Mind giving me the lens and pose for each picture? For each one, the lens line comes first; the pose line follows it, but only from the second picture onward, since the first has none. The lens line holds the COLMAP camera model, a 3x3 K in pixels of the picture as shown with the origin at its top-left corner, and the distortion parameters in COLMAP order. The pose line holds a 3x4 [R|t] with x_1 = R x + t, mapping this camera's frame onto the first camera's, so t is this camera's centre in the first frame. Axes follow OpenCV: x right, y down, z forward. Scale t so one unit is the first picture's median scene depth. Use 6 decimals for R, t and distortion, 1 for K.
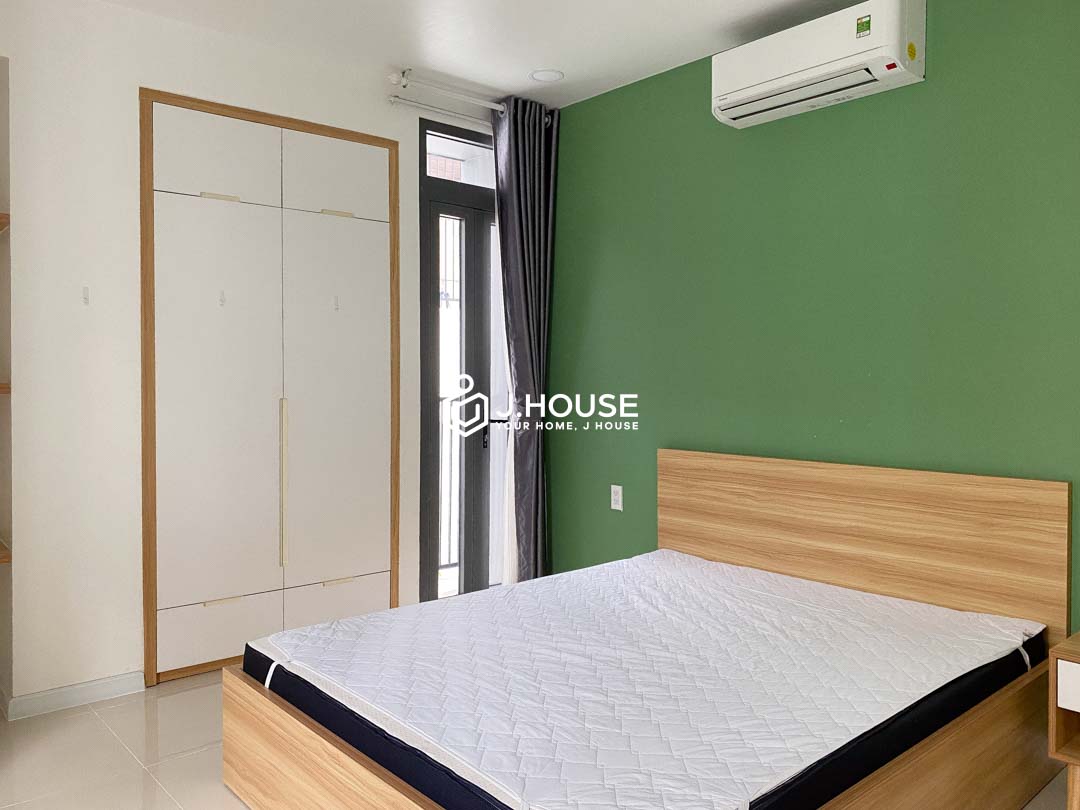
lens RADIAL K [[835.7, 0, 536.7], [0, 835.7, 398.1], [0, 0, 1]] dist [0.009553, 0.003577]
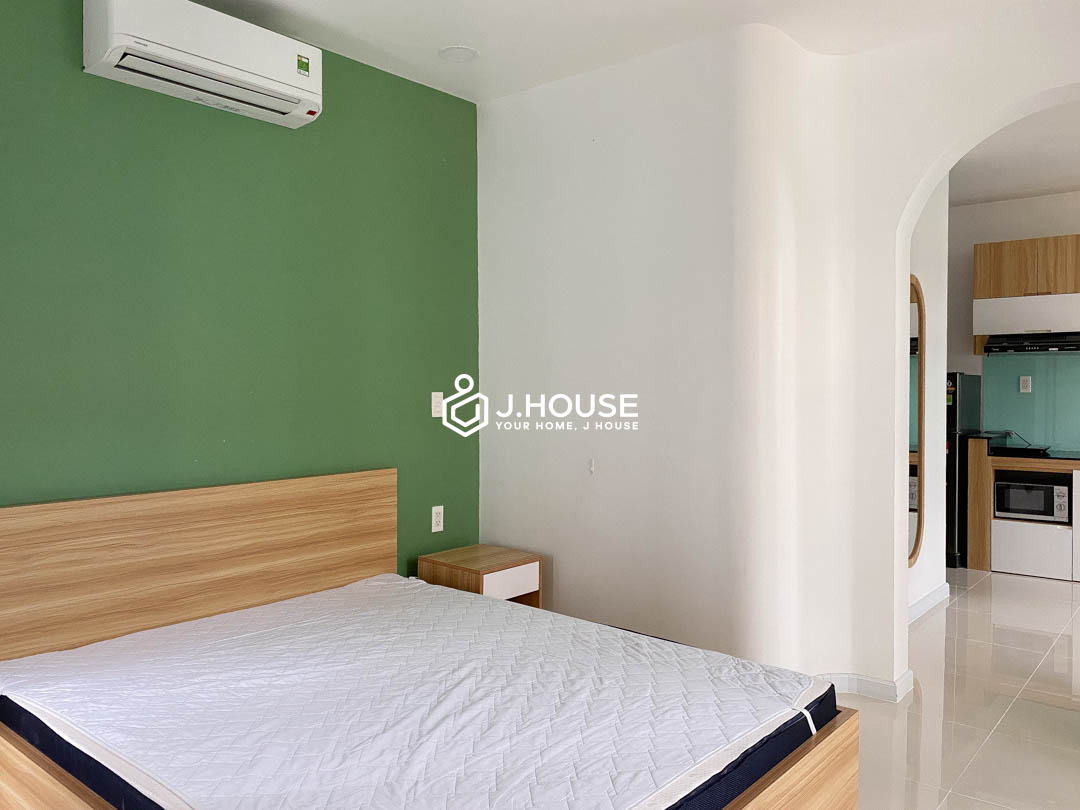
lens RADIAL K [[835.7, 0, 536.7], [0, 835.7, 398.1], [0, 0, 1]] dist [0.009553, 0.003577]
pose [[-0.142337, -0.018326, 0.989649, -0.565367], [0.028284, 0.999345, 0.022573, -0.029311], [-0.989414, 0.031204, -0.141725, 0.690766]]
